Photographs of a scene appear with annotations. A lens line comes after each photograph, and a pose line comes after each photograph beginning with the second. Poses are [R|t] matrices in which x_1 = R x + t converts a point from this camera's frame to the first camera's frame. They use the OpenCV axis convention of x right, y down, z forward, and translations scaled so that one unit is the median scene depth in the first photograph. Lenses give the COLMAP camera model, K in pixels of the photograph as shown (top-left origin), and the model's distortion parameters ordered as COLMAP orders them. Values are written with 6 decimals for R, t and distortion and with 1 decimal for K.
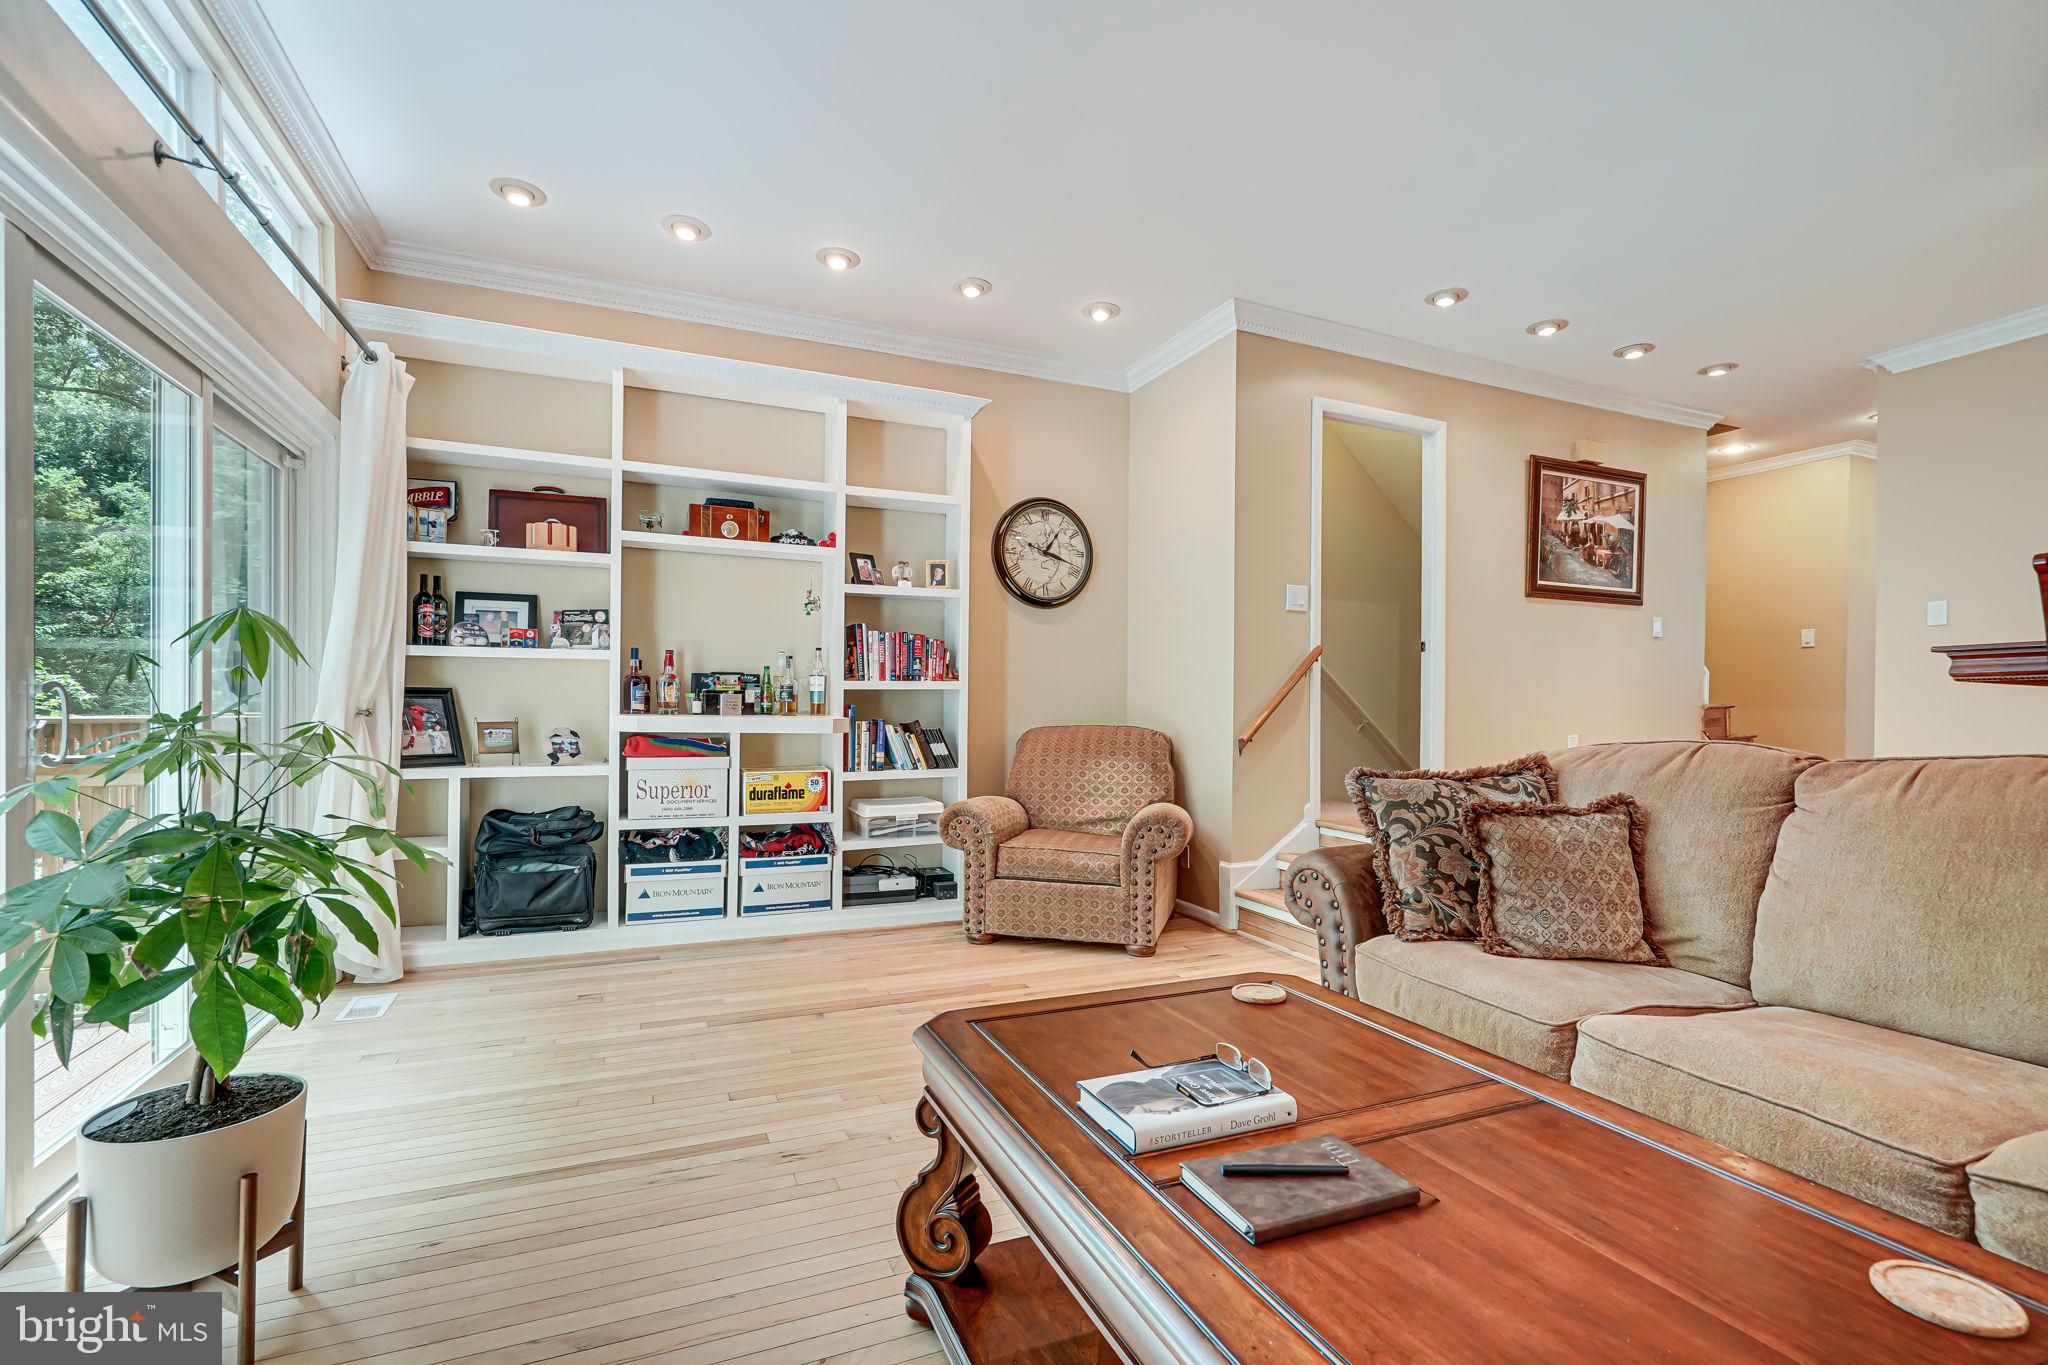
lens RADIAL K [[943.1, 0, 1017.3], [0, 943.1, 675.7], [0, 0, 1]] dist [-0.003717, 0.001925]
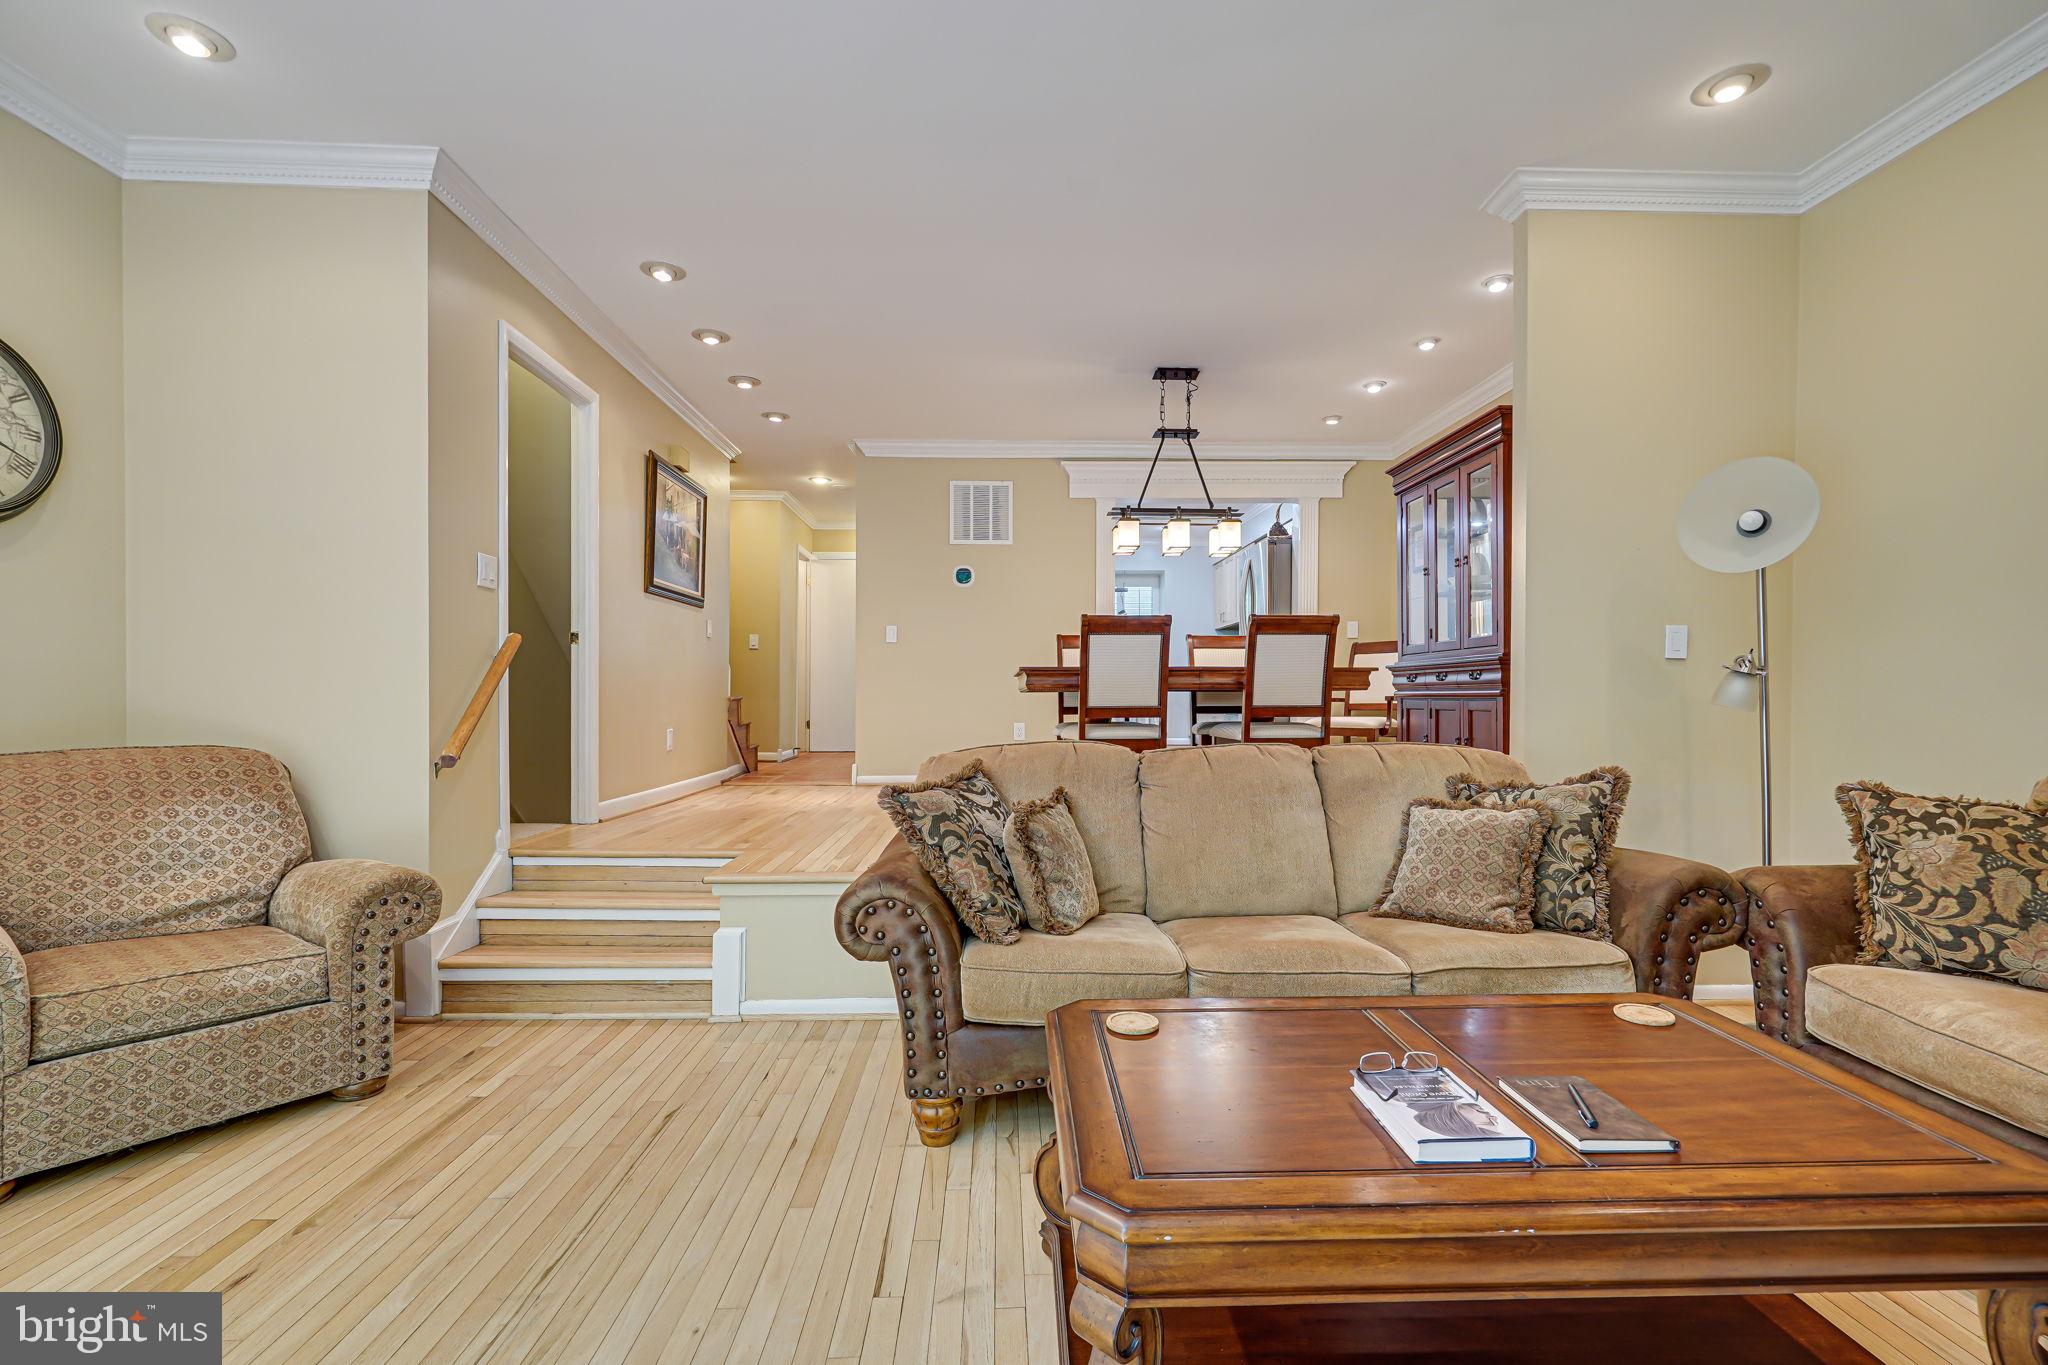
lens RADIAL K [[943.1, 0, 1035.1], [0, 943.1, 689.1], [0, 0, 1]] dist [-0.003717, 0.001925]
pose [[0.343084, -0.000497, 0.939305, -0.301108], [-0.036342, 0.999244, 0.013803, -0.012253], [-0.938601, -0.038872, 0.342807, 0.318433]]
